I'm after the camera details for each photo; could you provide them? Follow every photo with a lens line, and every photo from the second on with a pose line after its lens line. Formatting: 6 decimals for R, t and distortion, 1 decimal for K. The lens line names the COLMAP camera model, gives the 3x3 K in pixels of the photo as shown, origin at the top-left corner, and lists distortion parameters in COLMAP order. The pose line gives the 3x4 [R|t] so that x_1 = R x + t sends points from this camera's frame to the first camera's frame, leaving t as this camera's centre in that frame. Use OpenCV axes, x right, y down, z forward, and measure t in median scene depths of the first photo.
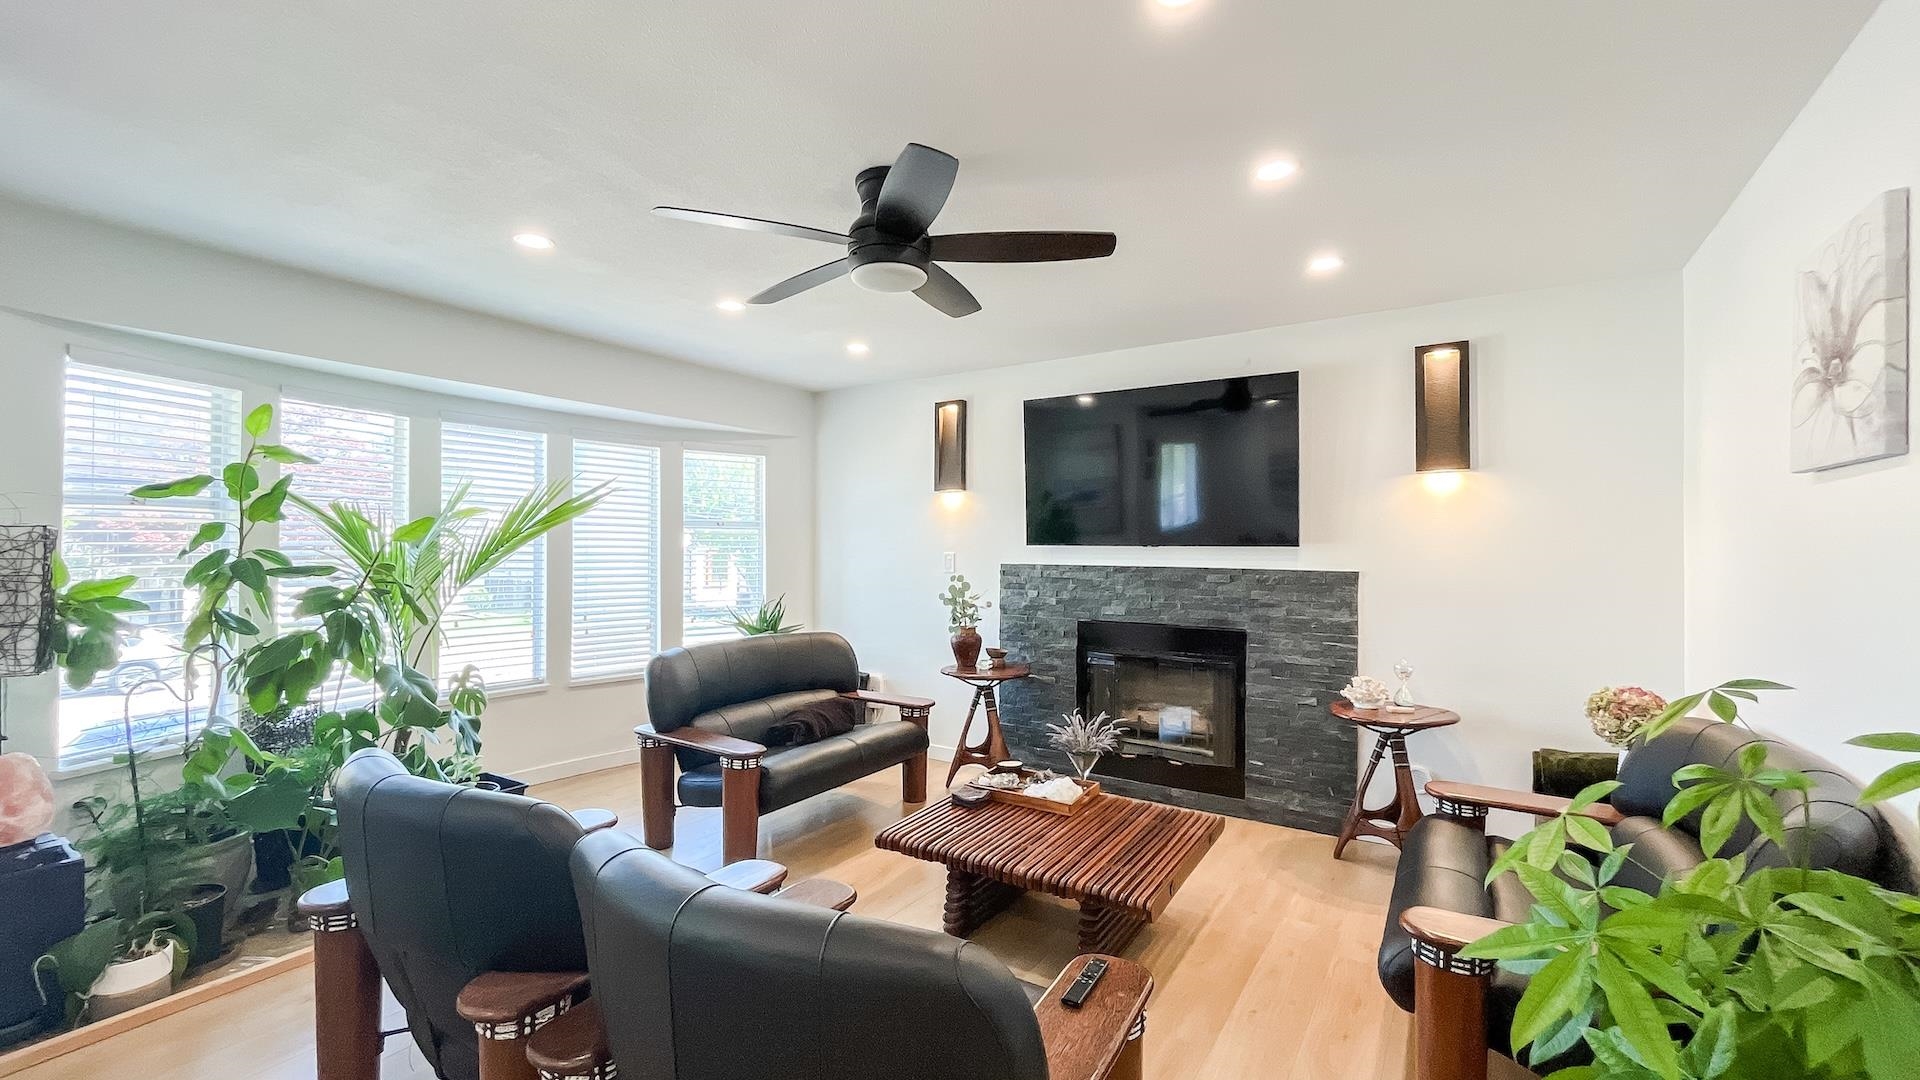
lens RADIAL K [[768.0, 0, 960.0], [0, 768.0, 540.0], [0, 0, 1]] dist [-0.000854, 0.003805]
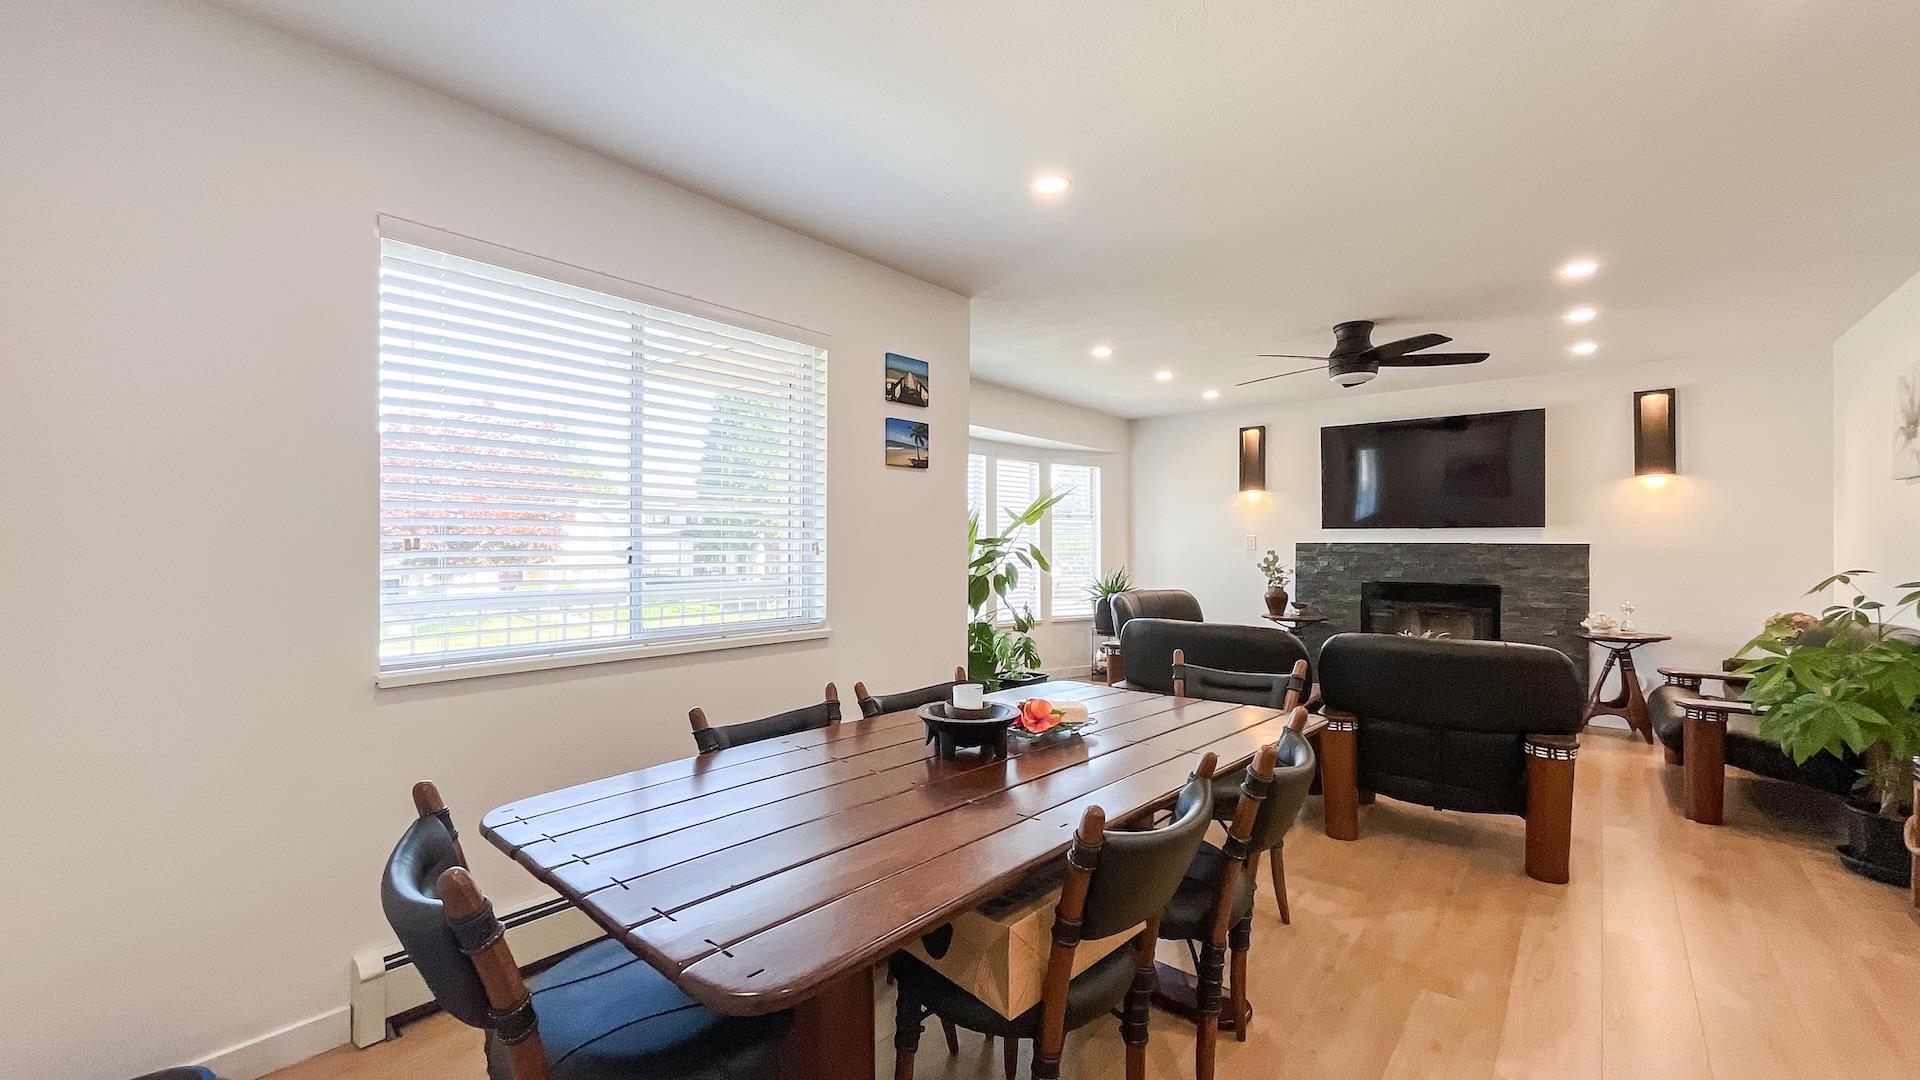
lens RADIAL K [[768.0, 0, 960.0], [0, 768.0, 540.0], [0, 0, 1]] dist [-0.000854, 0.003805]
pose [[0.994646, -0.003063, -0.103298, -0.504784], [0.003275, 0.999993, 0.001879, 0.025777], [0.103292, -0.002207, 0.994649, -0.563657]]
